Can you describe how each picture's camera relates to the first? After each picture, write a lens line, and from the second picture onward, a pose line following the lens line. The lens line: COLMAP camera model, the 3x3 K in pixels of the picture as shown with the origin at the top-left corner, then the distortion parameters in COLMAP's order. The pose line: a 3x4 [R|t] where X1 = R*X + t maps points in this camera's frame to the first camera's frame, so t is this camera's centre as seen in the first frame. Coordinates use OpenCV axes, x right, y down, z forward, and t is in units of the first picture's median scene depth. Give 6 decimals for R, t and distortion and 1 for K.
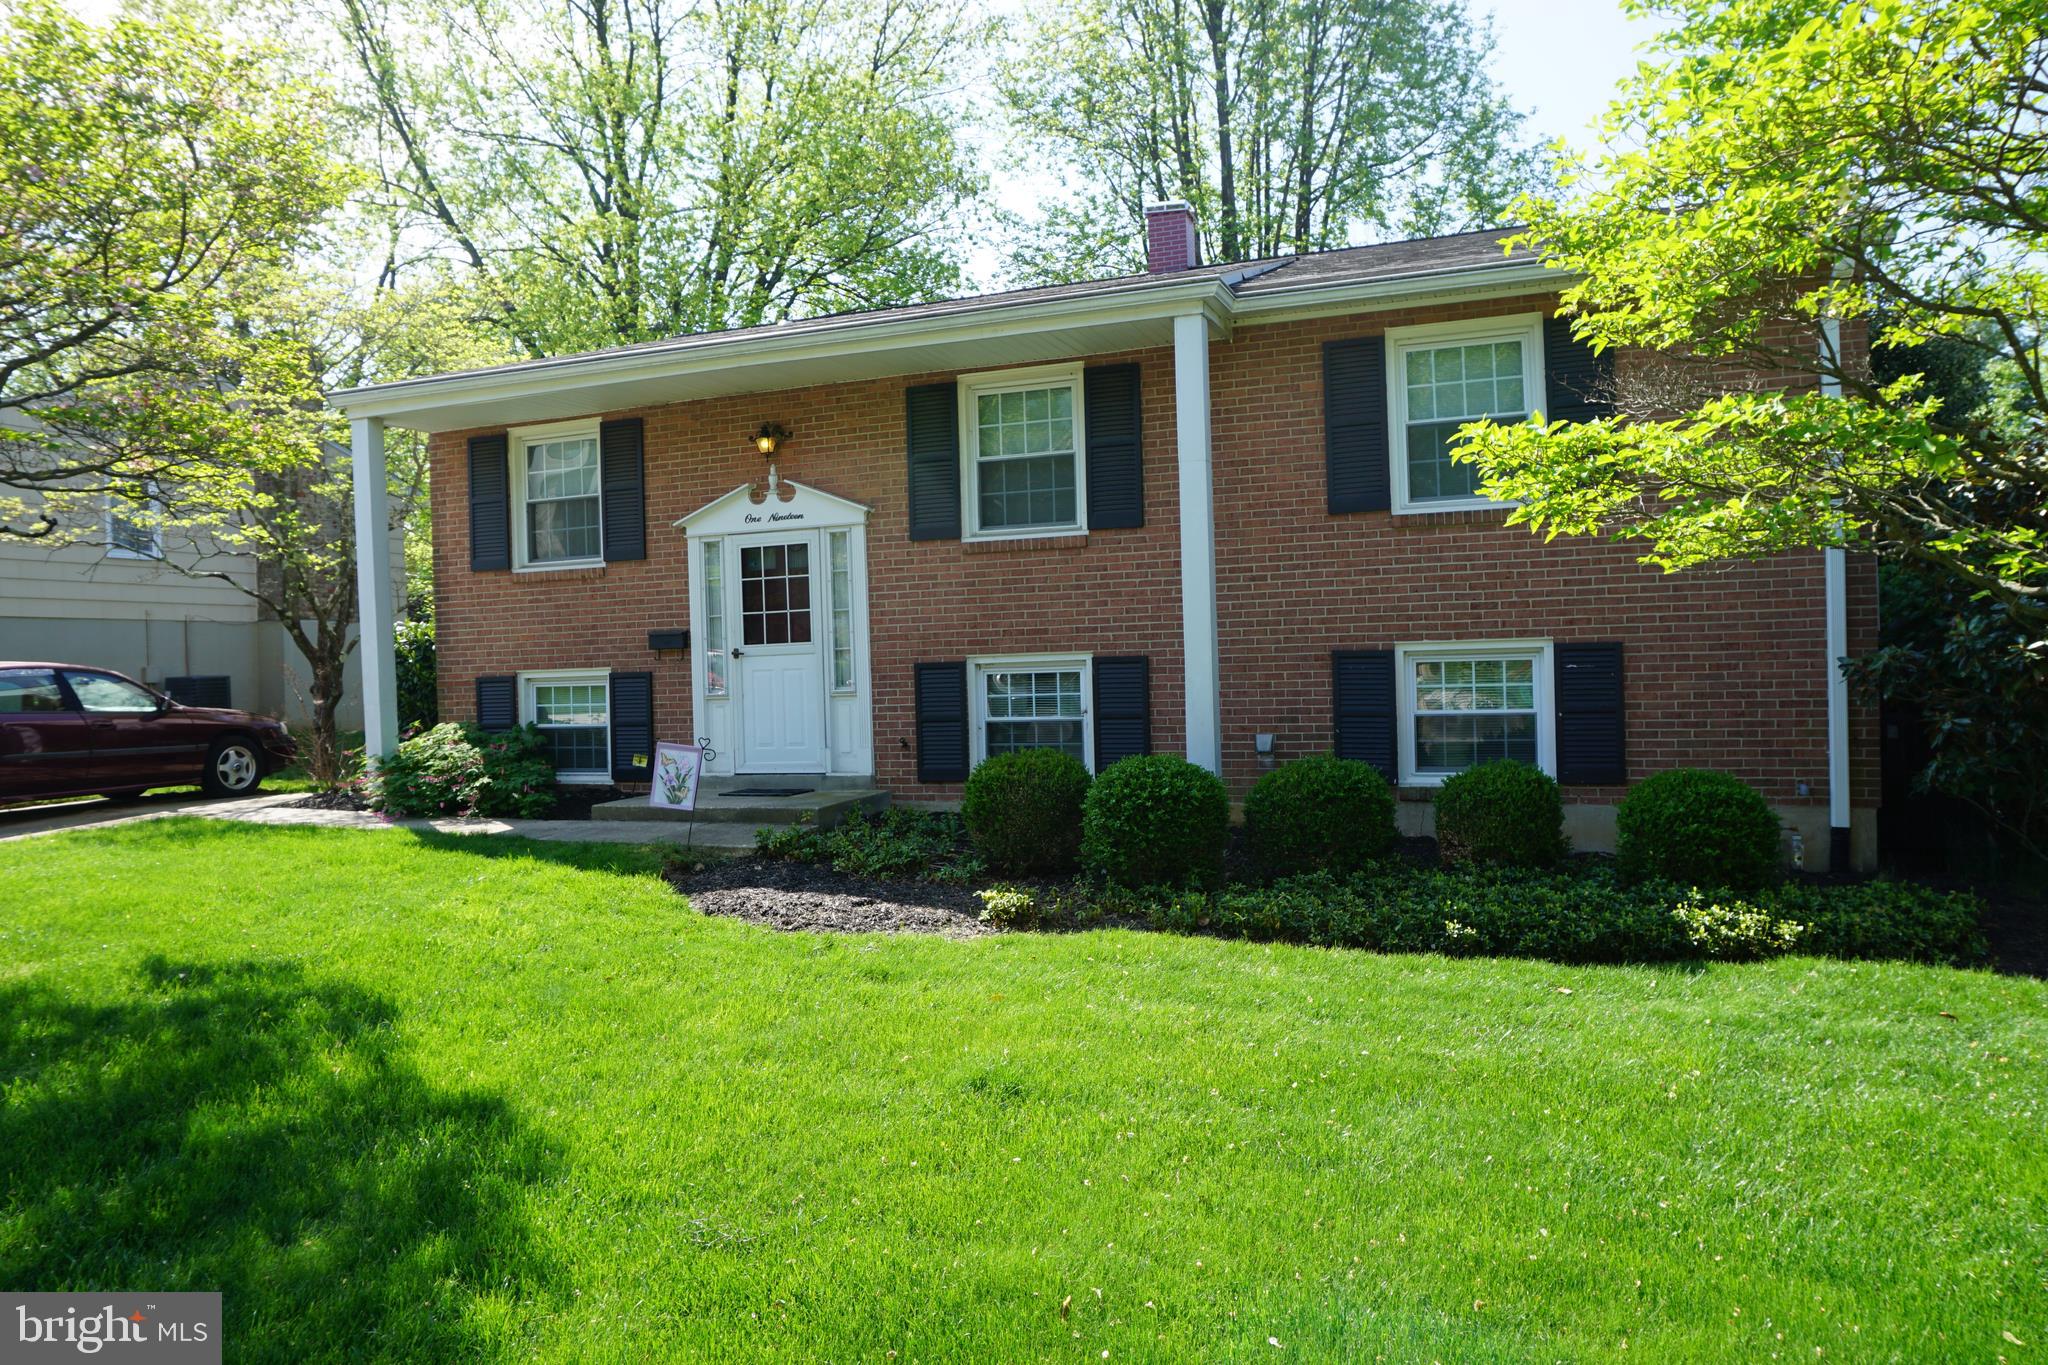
lens RADIAL K [[1374.3, 0, 1023.0], [0, 1374.3, 676.5], [0, 0, 1]] dist [-0.053627, 0.041748]
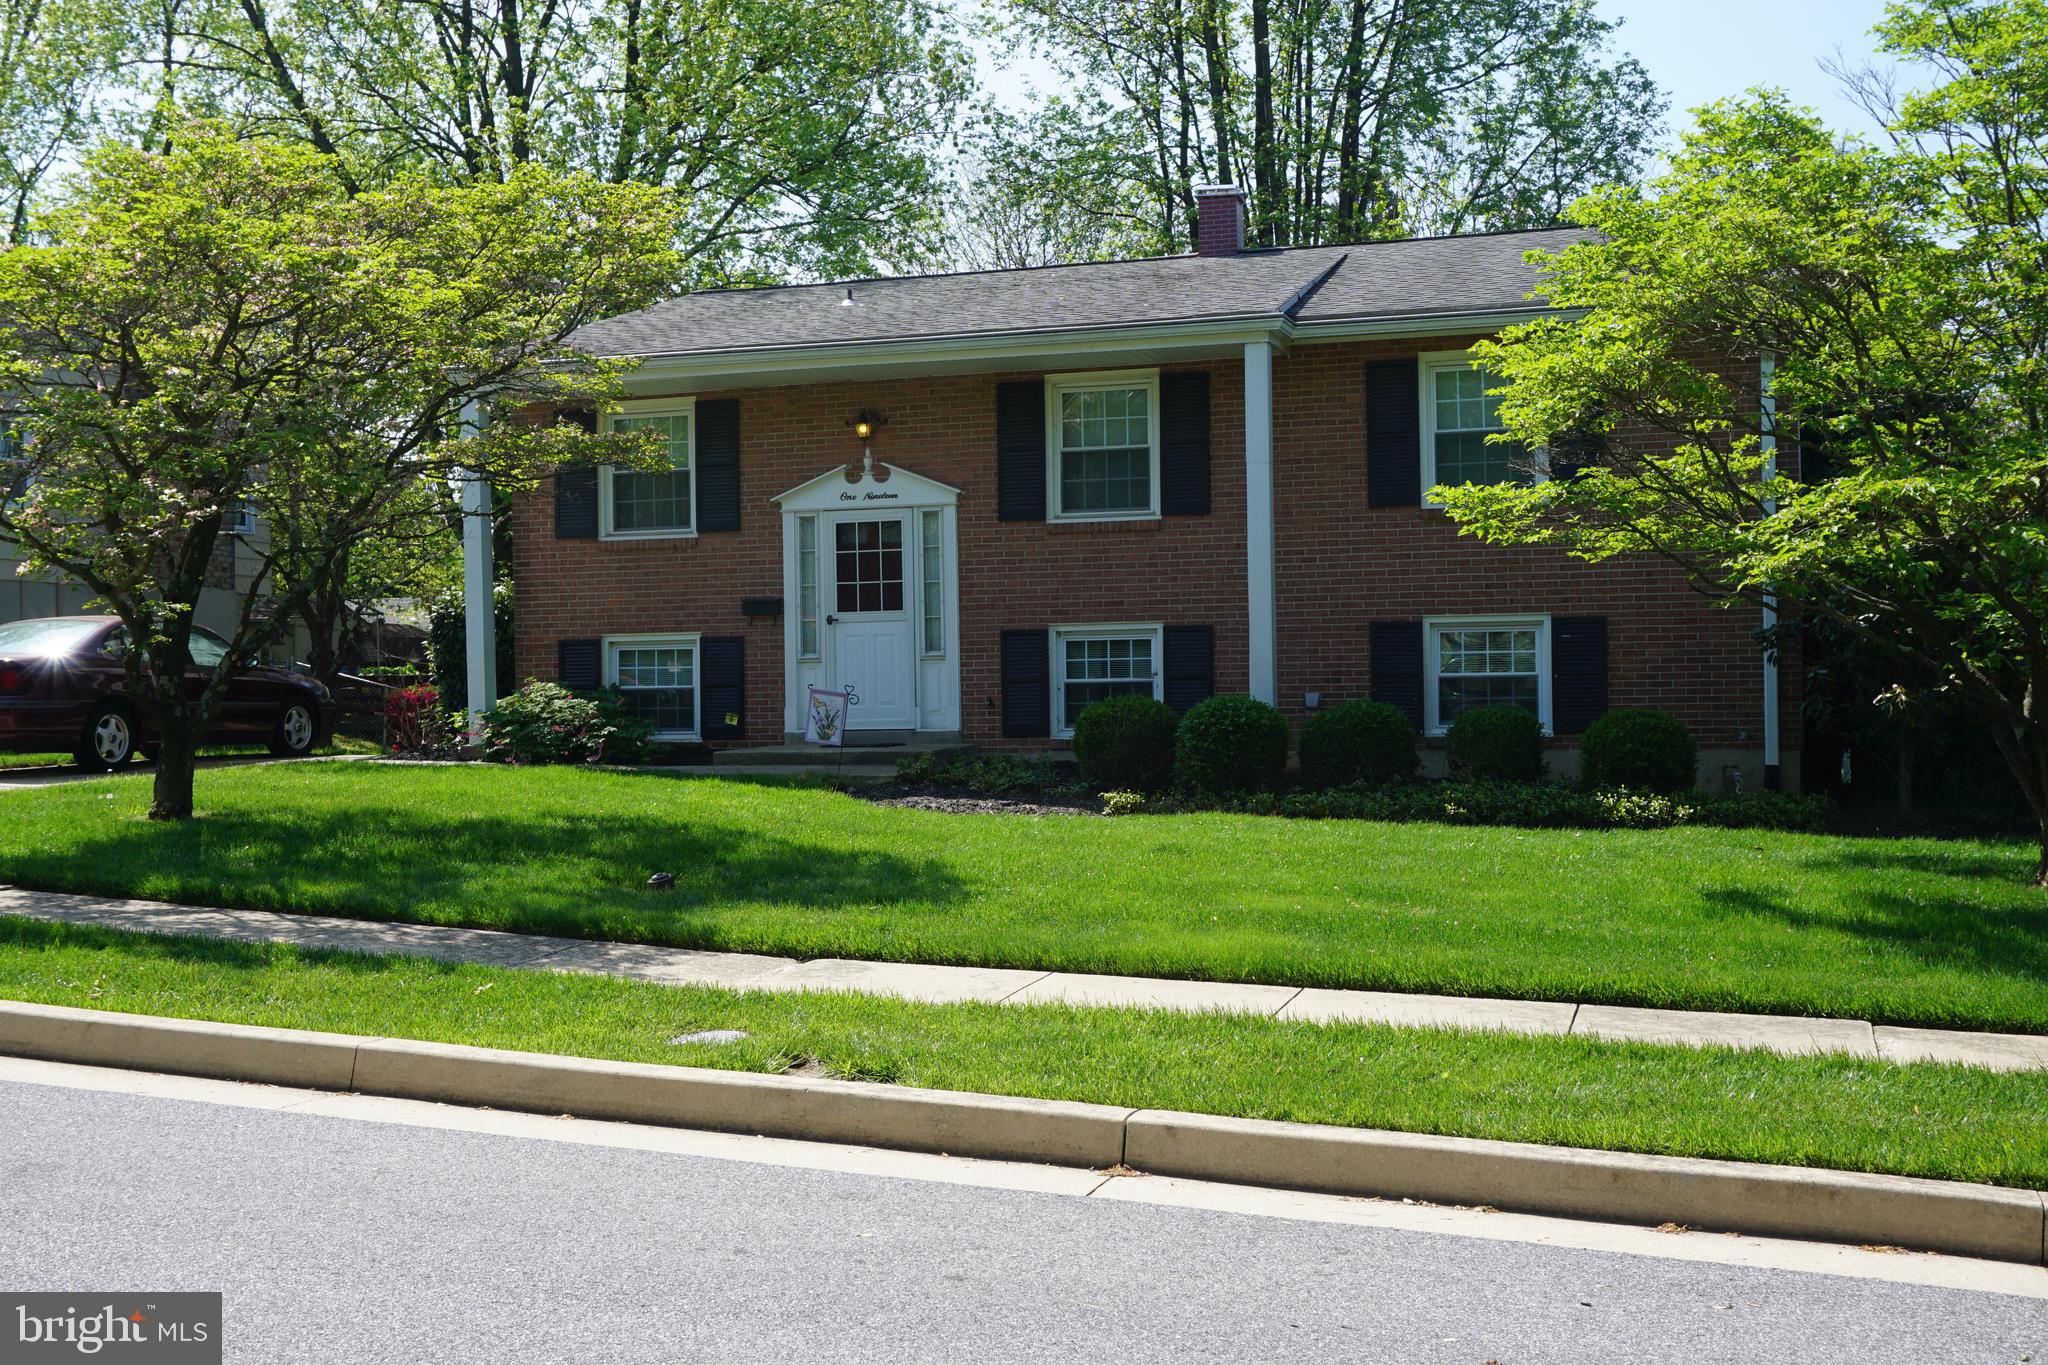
lens RADIAL K [[2123.0, 0, 1024.0], [0, 2123.0, 682.5], [0, 0, 1]] dist [0.013220, 0.008085]
pose [[0.998367, 0.015528, 0.054971, -0.151478], [-0.014970, 0.999832, -0.010553, 0.049799], [-0.055125, 0.009713, 0.998432, -0.711941]]
